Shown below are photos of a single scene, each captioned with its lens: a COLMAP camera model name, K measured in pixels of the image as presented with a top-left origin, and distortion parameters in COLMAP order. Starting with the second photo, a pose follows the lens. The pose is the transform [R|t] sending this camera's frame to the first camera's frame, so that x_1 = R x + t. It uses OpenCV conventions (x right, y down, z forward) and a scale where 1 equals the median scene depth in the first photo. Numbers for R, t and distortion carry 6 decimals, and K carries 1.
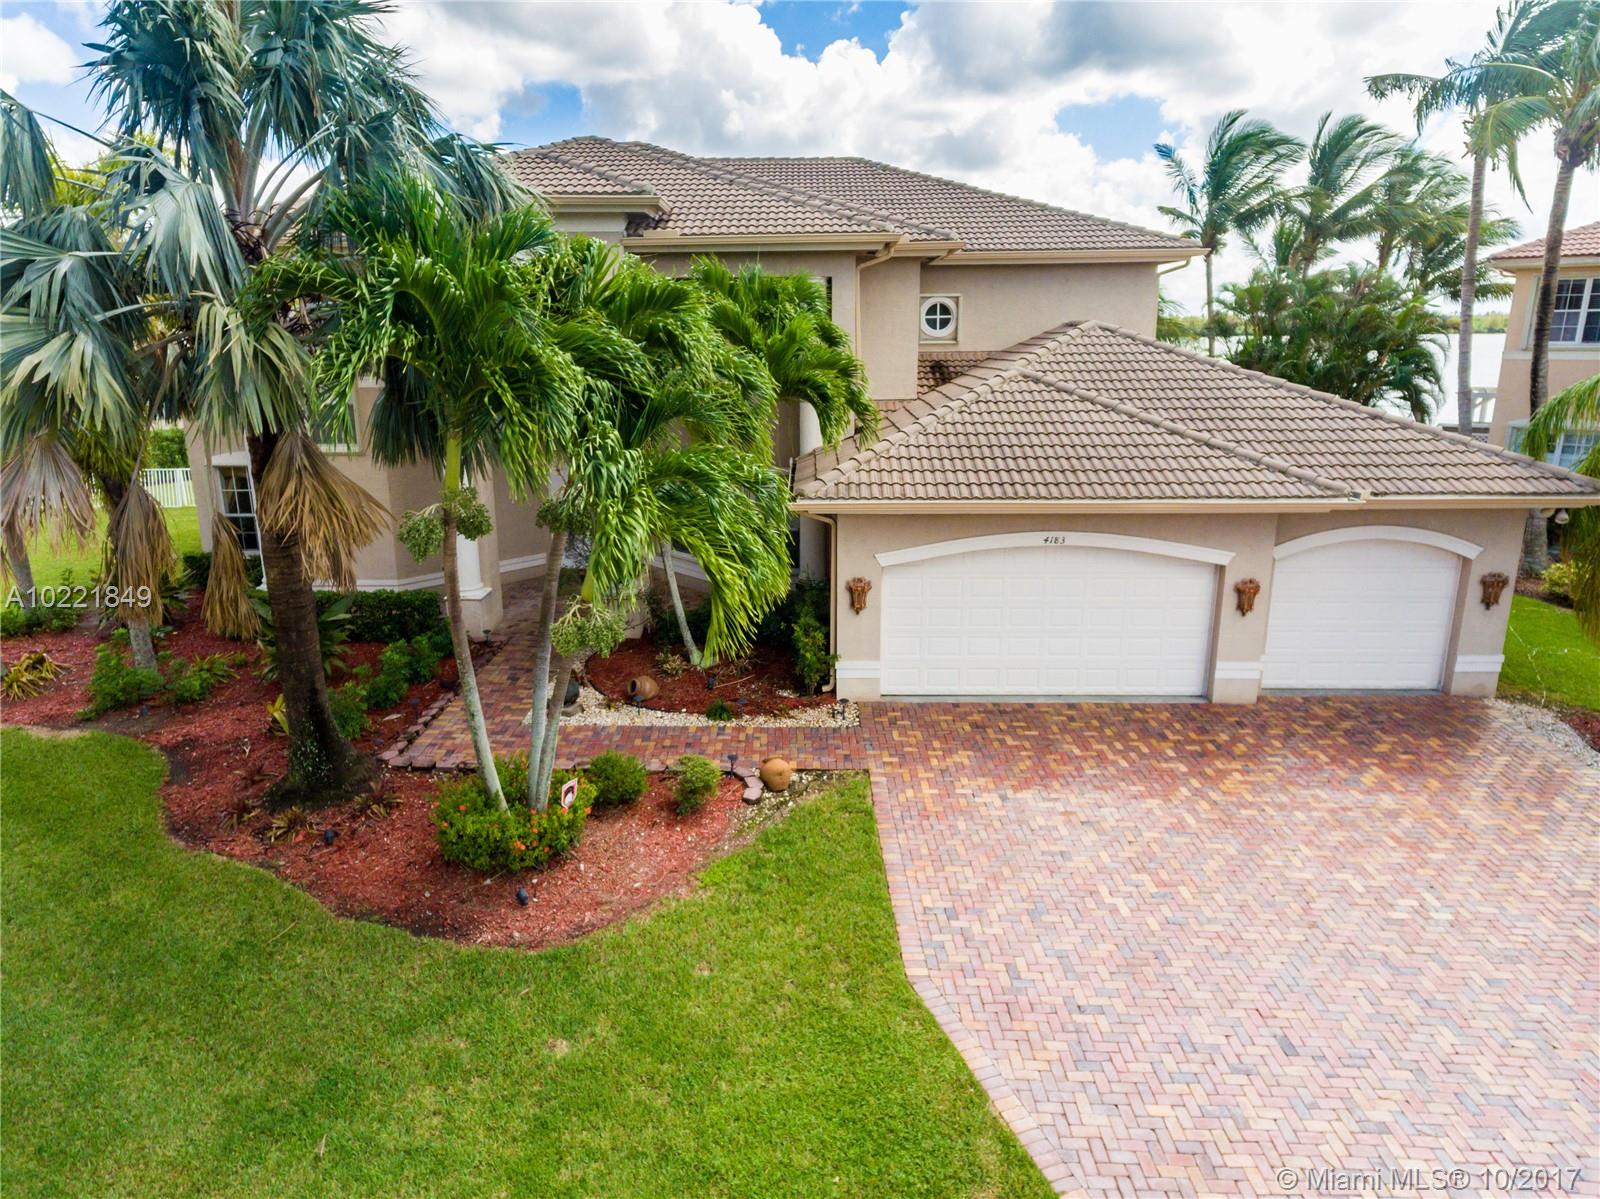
lens RADIAL K [[961.5, 0, 788.0], [0, 961.5, 552.5], [0, 0, 1]] dist [0.023956, 0.003348]
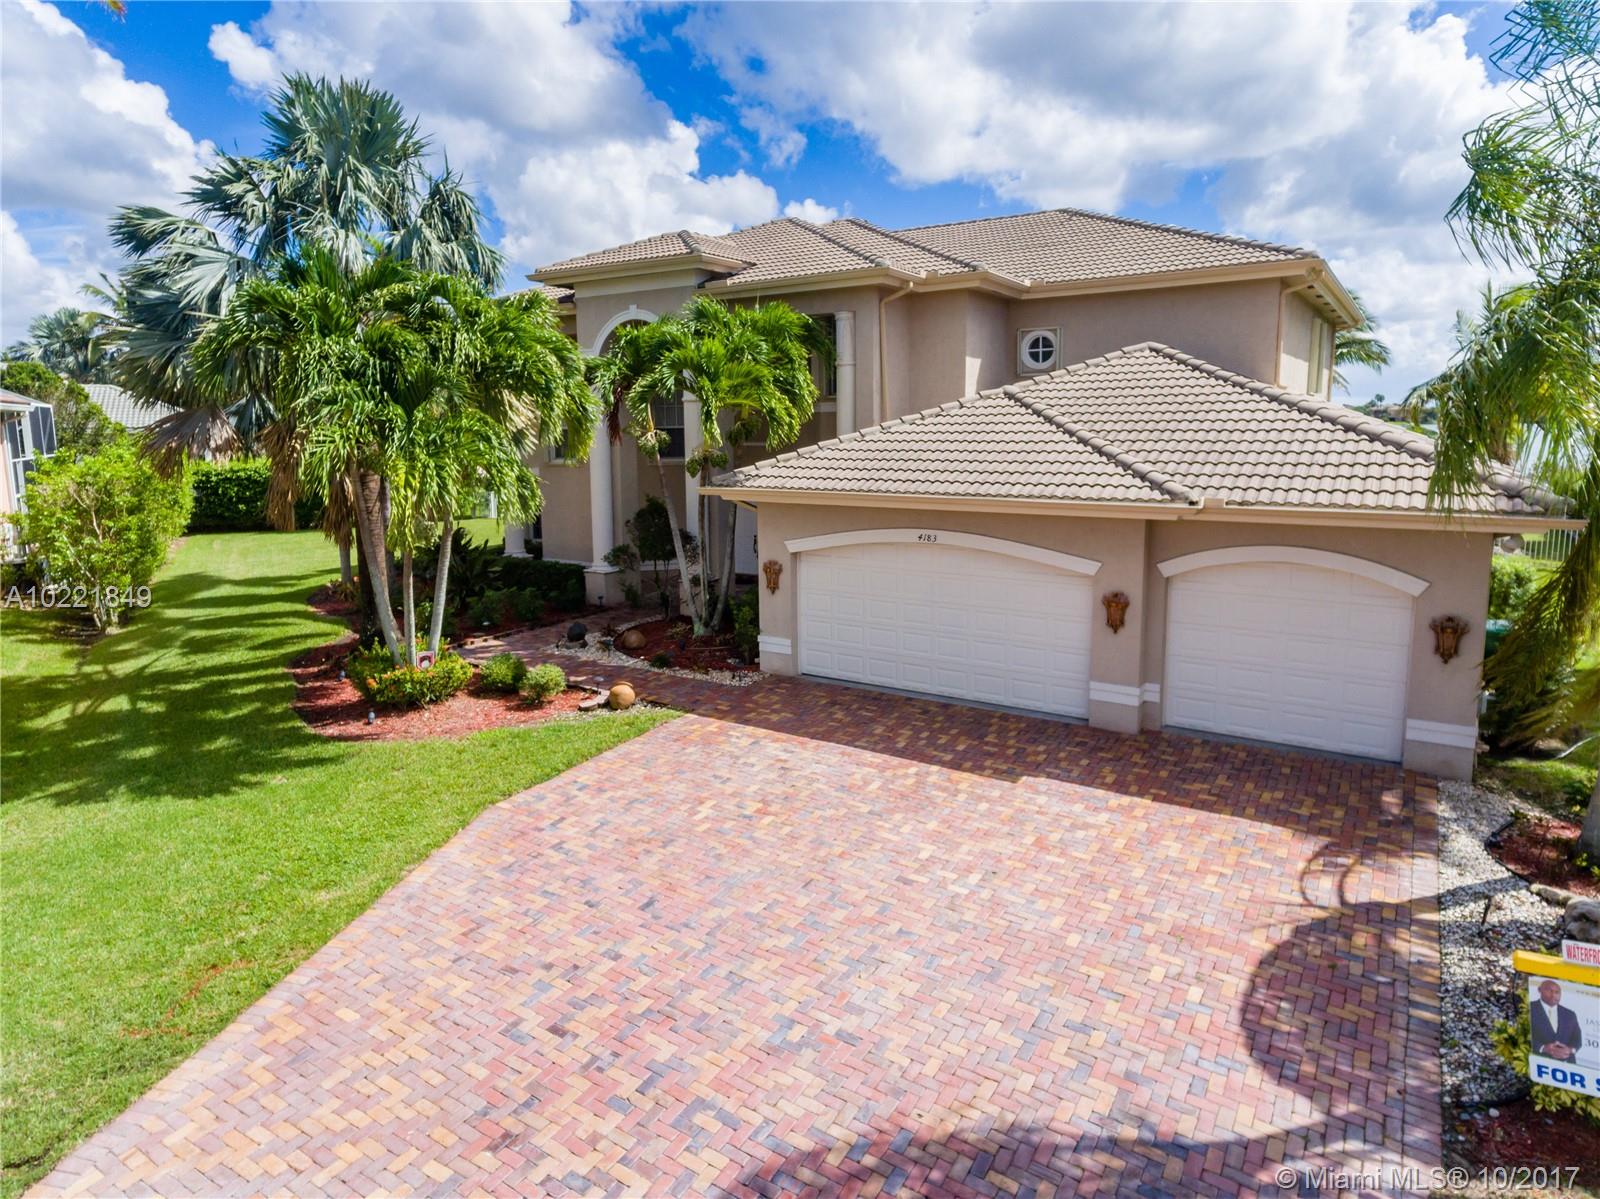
lens RADIAL K [[961.5, 0, 788.0], [0, 961.5, 552.5], [0, 0, 1]] dist [0.023956, 0.003348]
pose [[0.843738, 0.069724, -0.532208, 0.725796], [-0.118439, 0.991272, -0.057902, 0.083470], [0.523525, 0.111888, 0.844632, 0.046644]]
